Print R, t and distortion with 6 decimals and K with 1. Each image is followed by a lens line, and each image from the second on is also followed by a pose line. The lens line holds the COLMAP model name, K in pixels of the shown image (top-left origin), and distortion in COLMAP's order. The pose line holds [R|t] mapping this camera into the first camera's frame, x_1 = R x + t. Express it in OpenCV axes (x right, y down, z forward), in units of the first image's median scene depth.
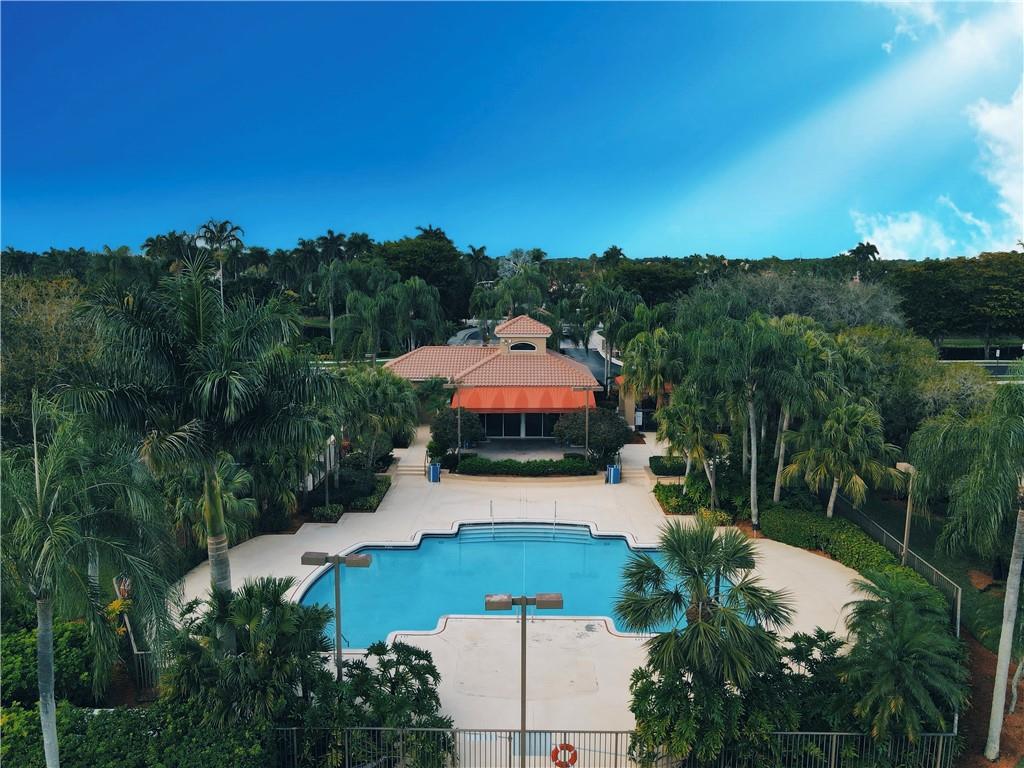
lens RADIAL K [[789.8, 0, 512.8], [0, 789.8, 382.2], [0, 0, 1]] dist [0.008911, 0.005489]
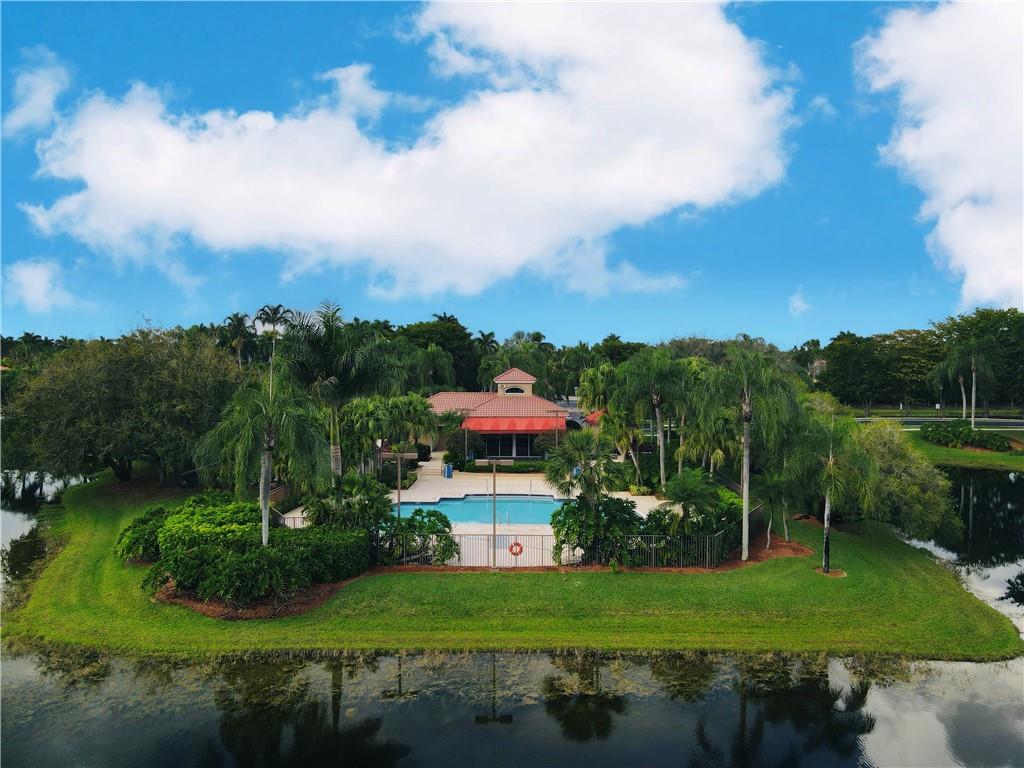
lens RADIAL K [[789.8, 0, 514.7], [0, 789.8, 383.3], [0, 0, 1]] dist [0.008911, 0.005489]
pose [[0.999926, -0.000118, -0.012206, 0.031680], [-0.001314, 0.993106, -0.117213, 0.108896], [0.012135, 0.117220, 0.993032, -0.362753]]
